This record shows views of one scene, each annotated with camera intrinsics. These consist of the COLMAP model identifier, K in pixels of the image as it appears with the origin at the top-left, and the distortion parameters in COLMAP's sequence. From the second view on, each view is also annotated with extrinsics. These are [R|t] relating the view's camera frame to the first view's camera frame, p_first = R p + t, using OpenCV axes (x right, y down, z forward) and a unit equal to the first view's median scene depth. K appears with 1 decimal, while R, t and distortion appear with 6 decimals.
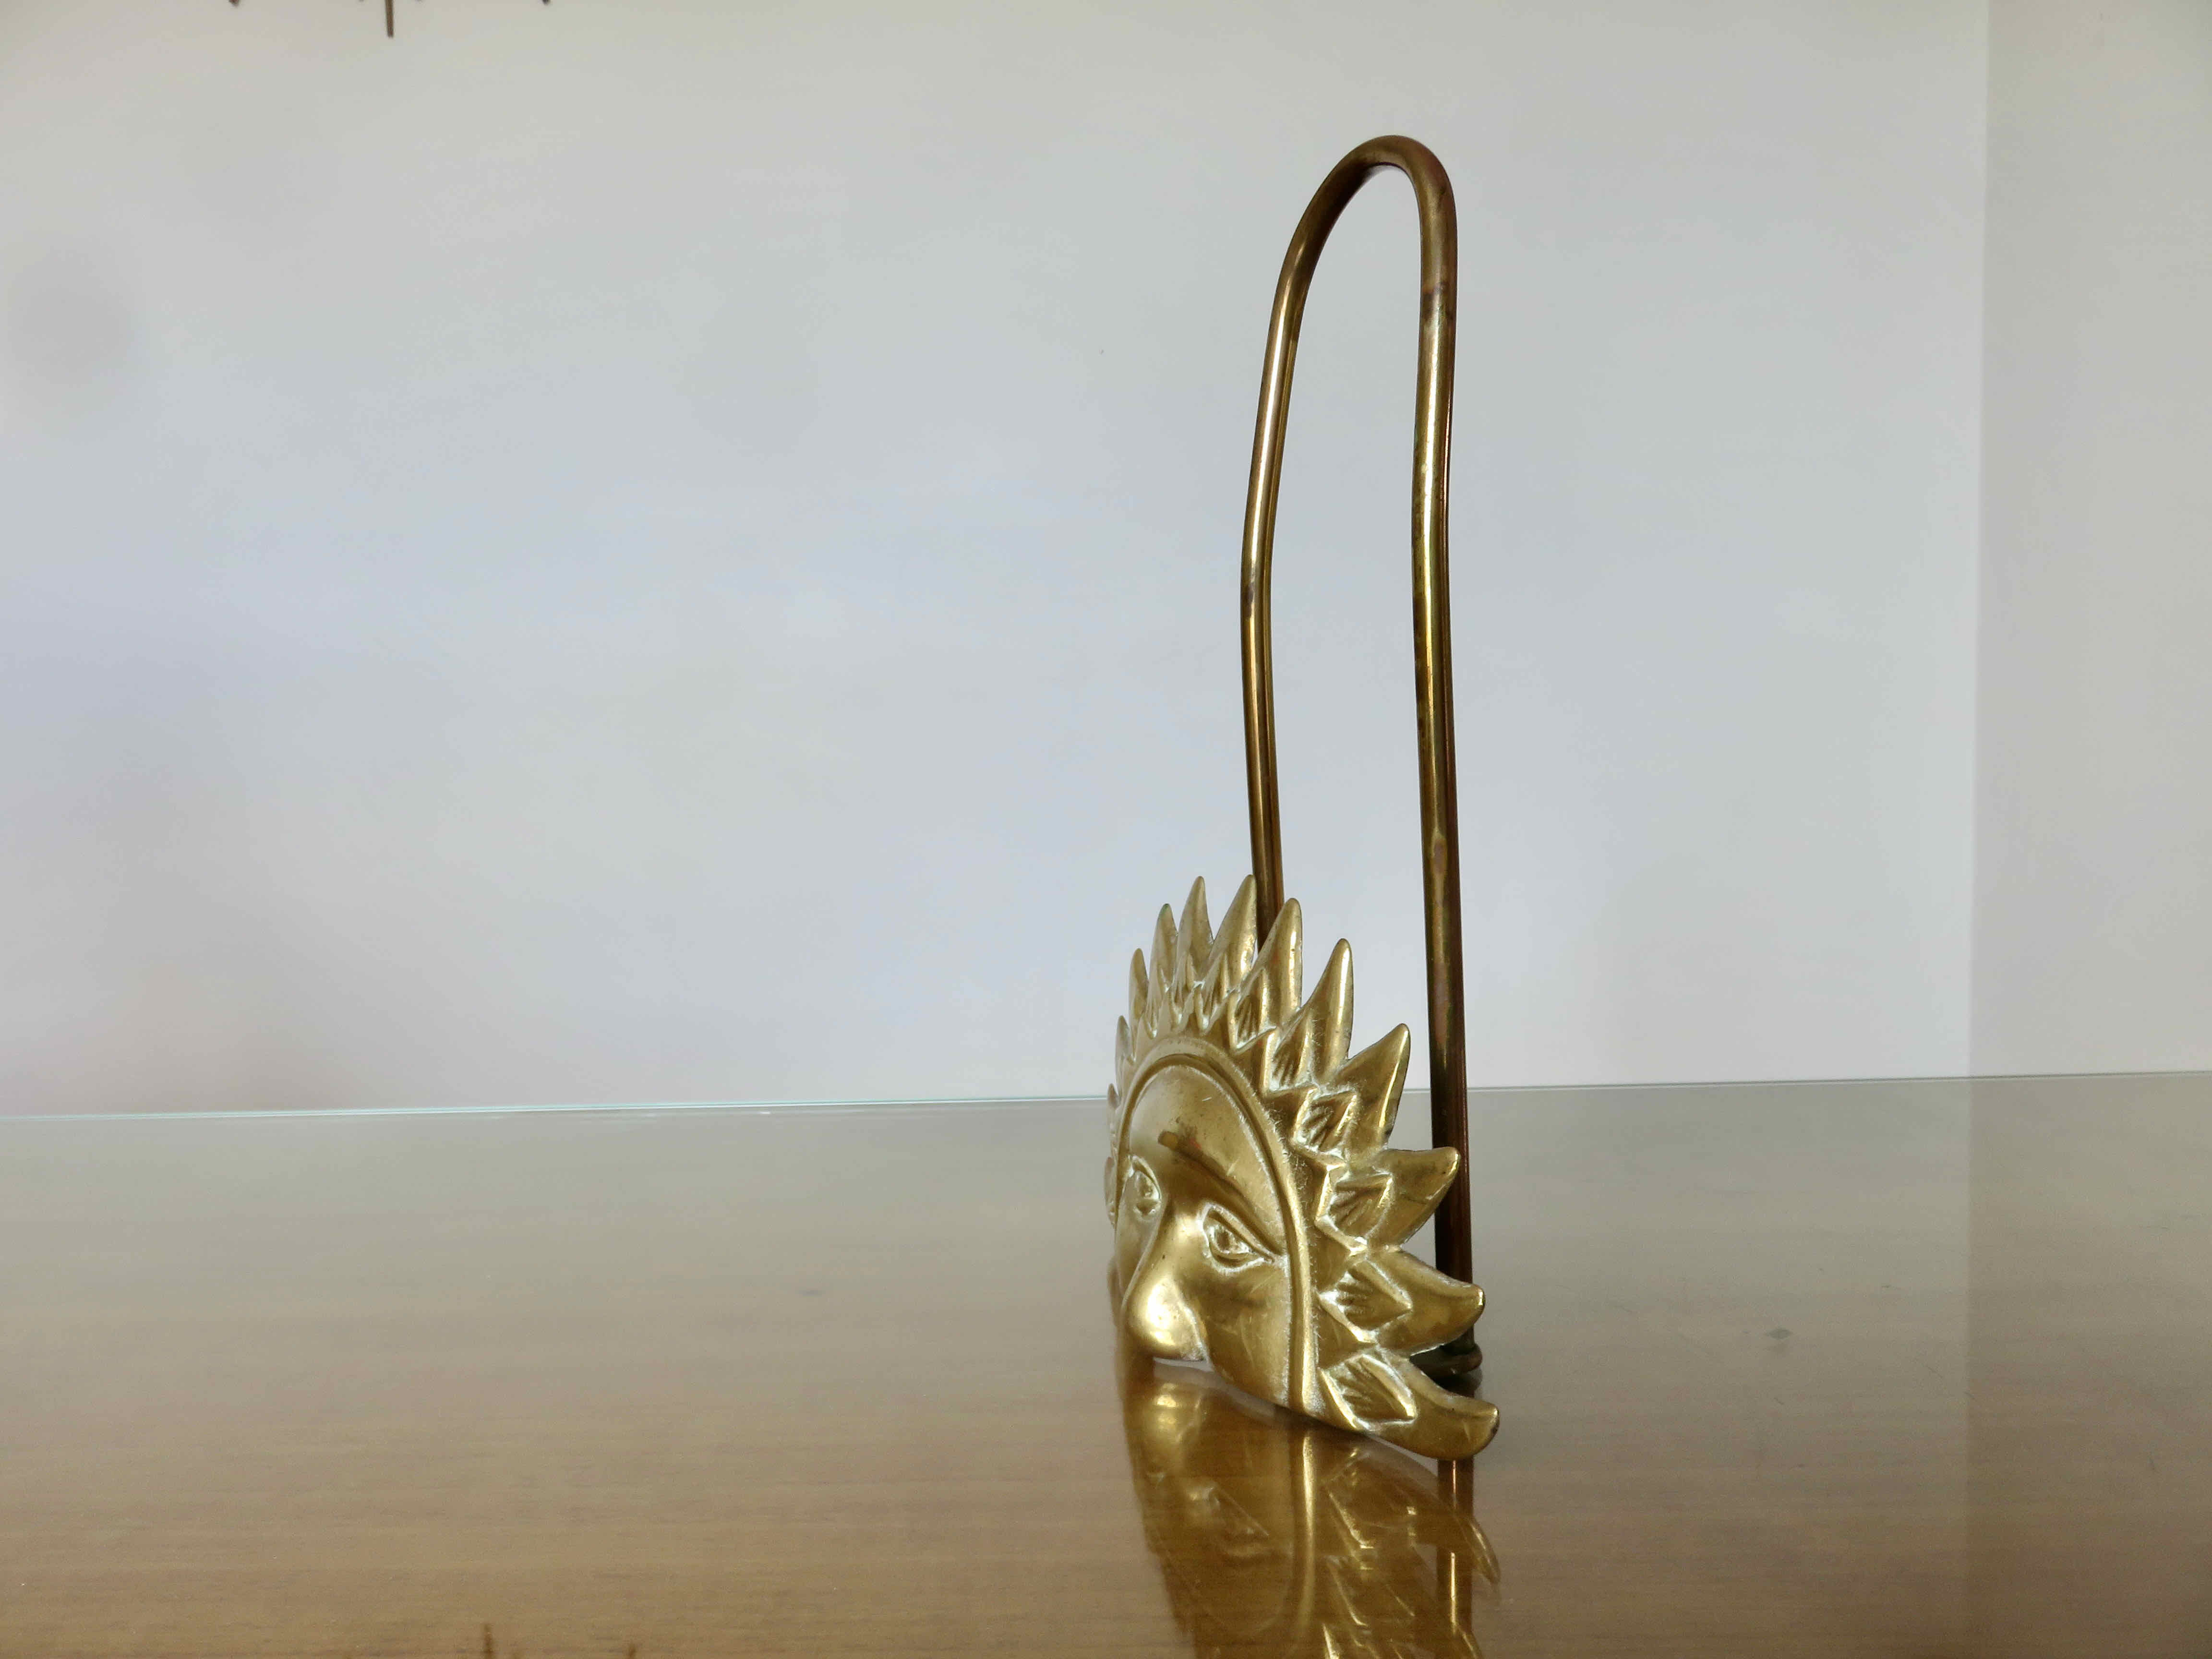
lens RADIAL K [[1635.0, 0, 1106.0], [0, 1635.0, 829.5], [0, 0, 1]] dist [-0.008482, -0.001400]
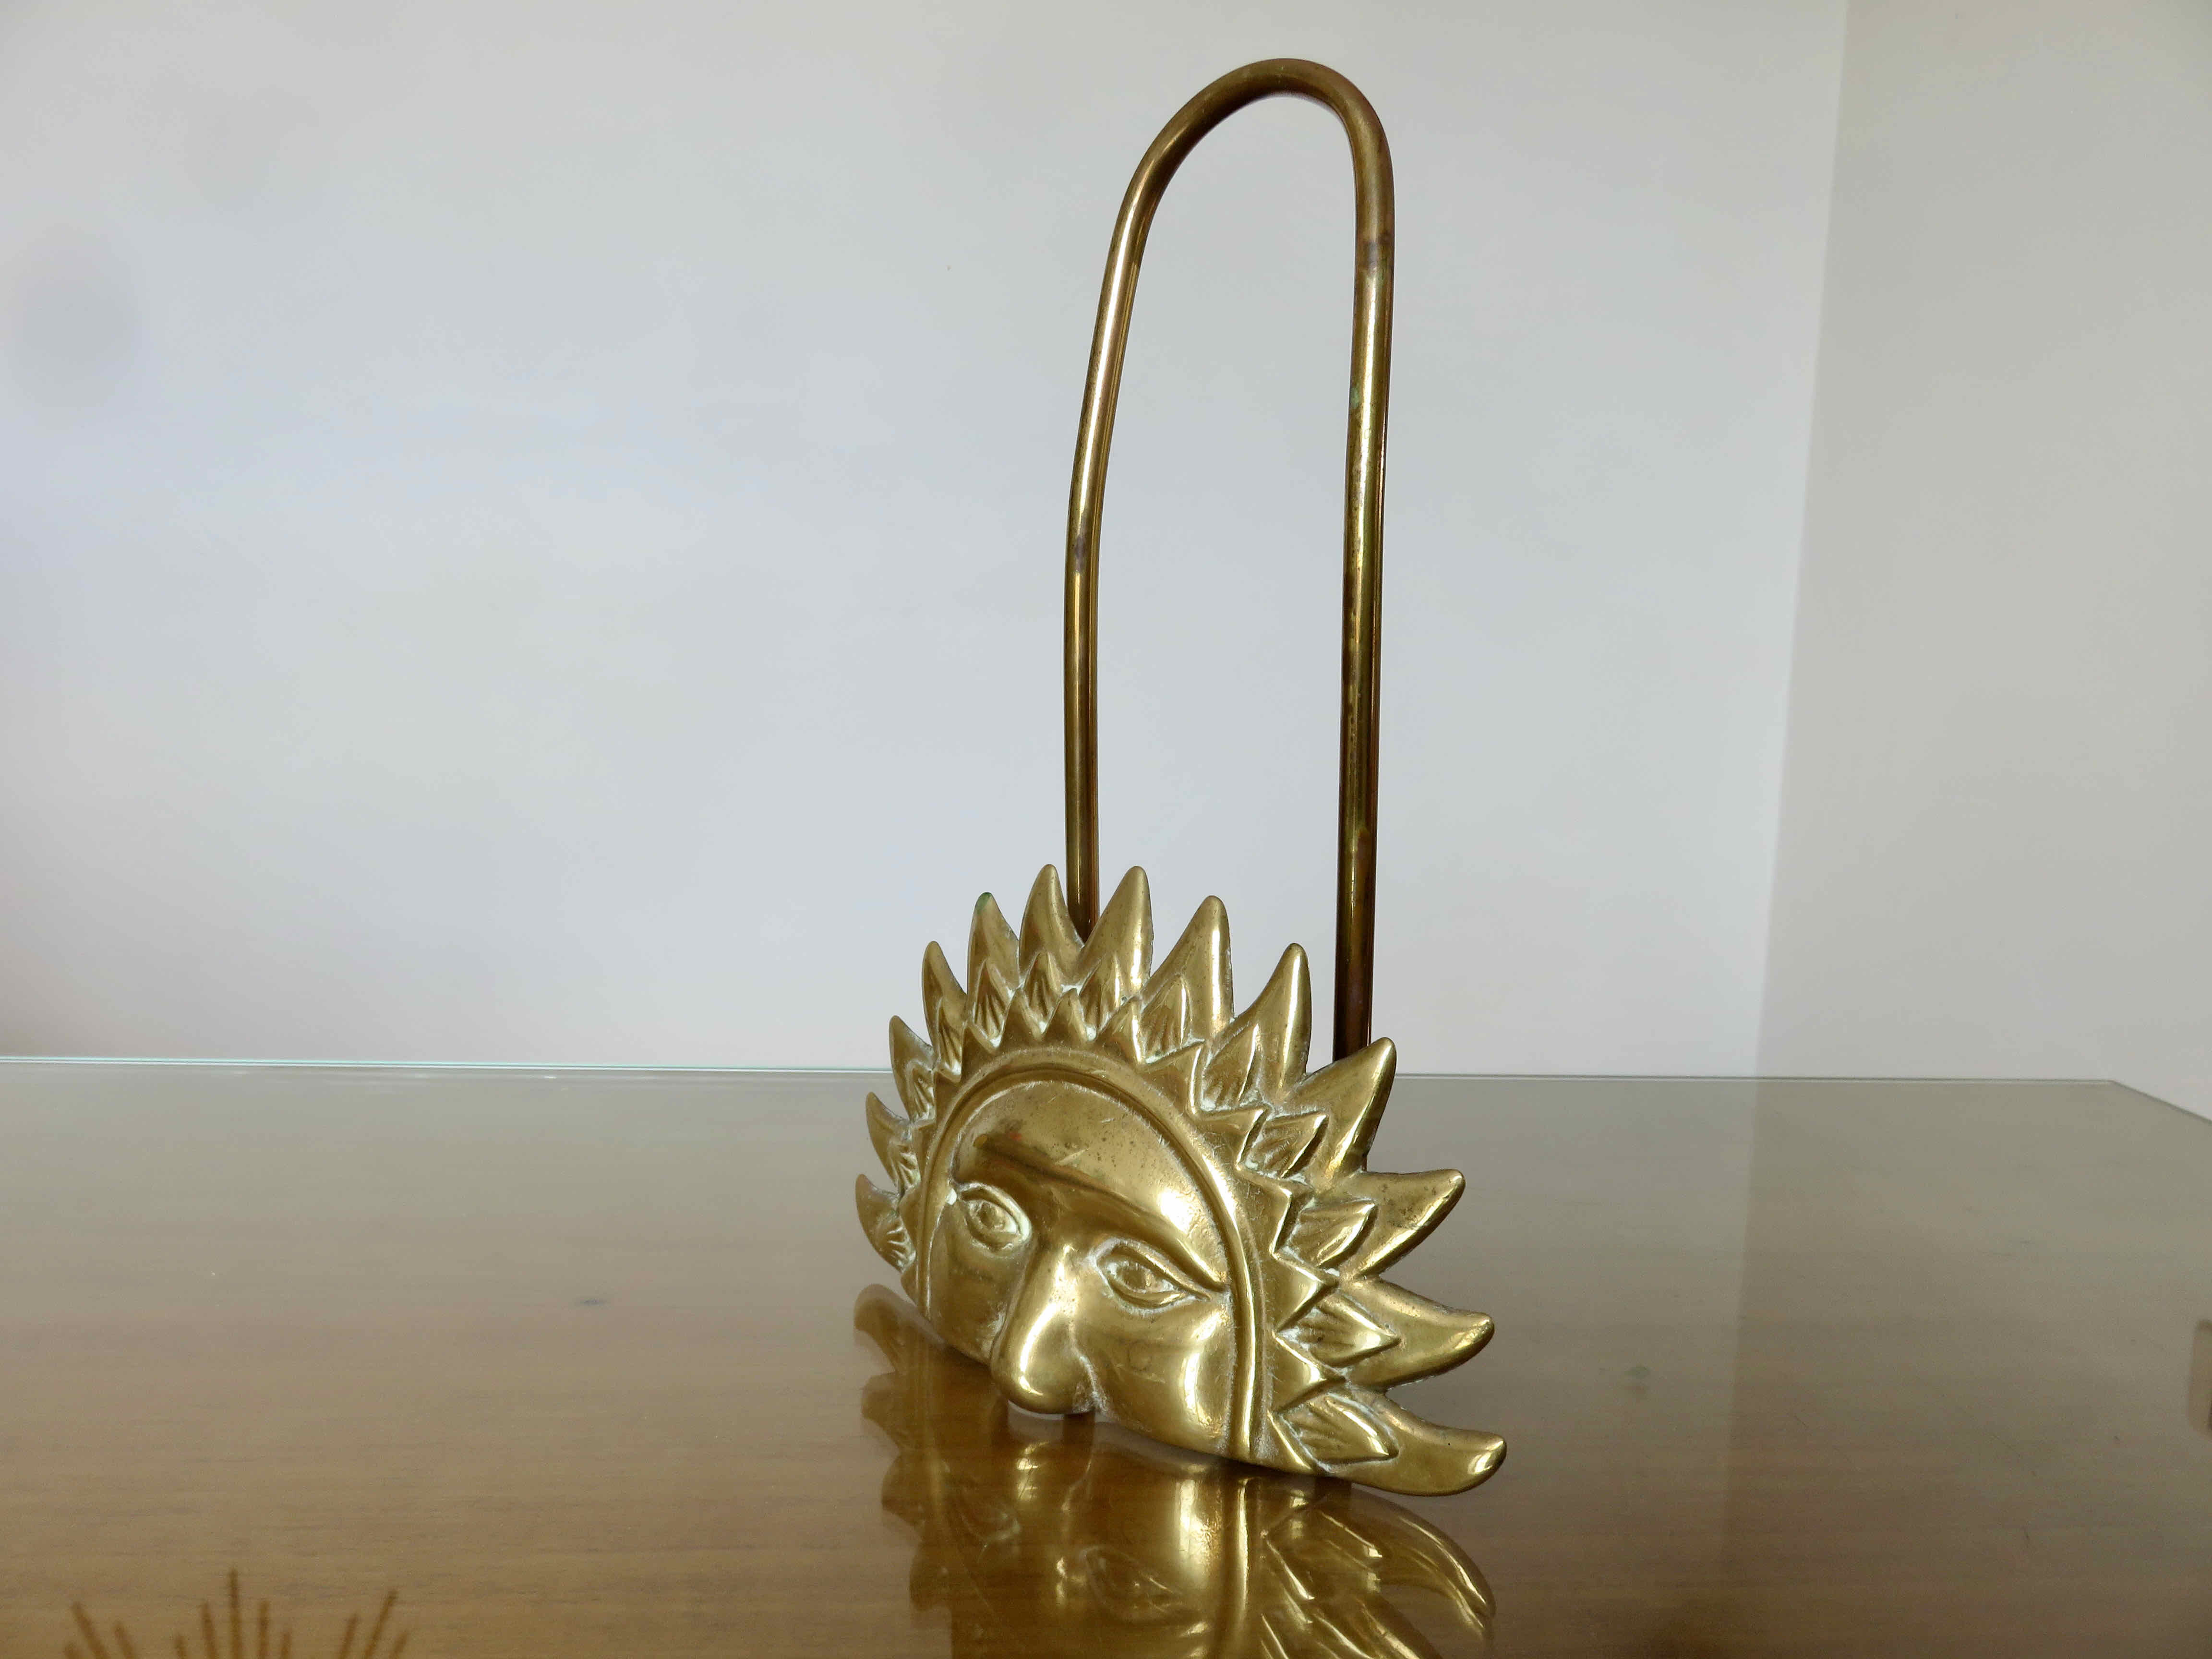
lens RADIAL K [[1635.0, 0, 1106.0], [0, 1635.0, 829.5], [0, 0, 1]] dist [-0.008482, -0.001400]
pose [[0.925624, 0.007840, 0.378363, -0.284656], [-0.022550, 0.999152, 0.034461, -0.024212], [-0.377772, -0.040430, 0.925015, 0.192568]]
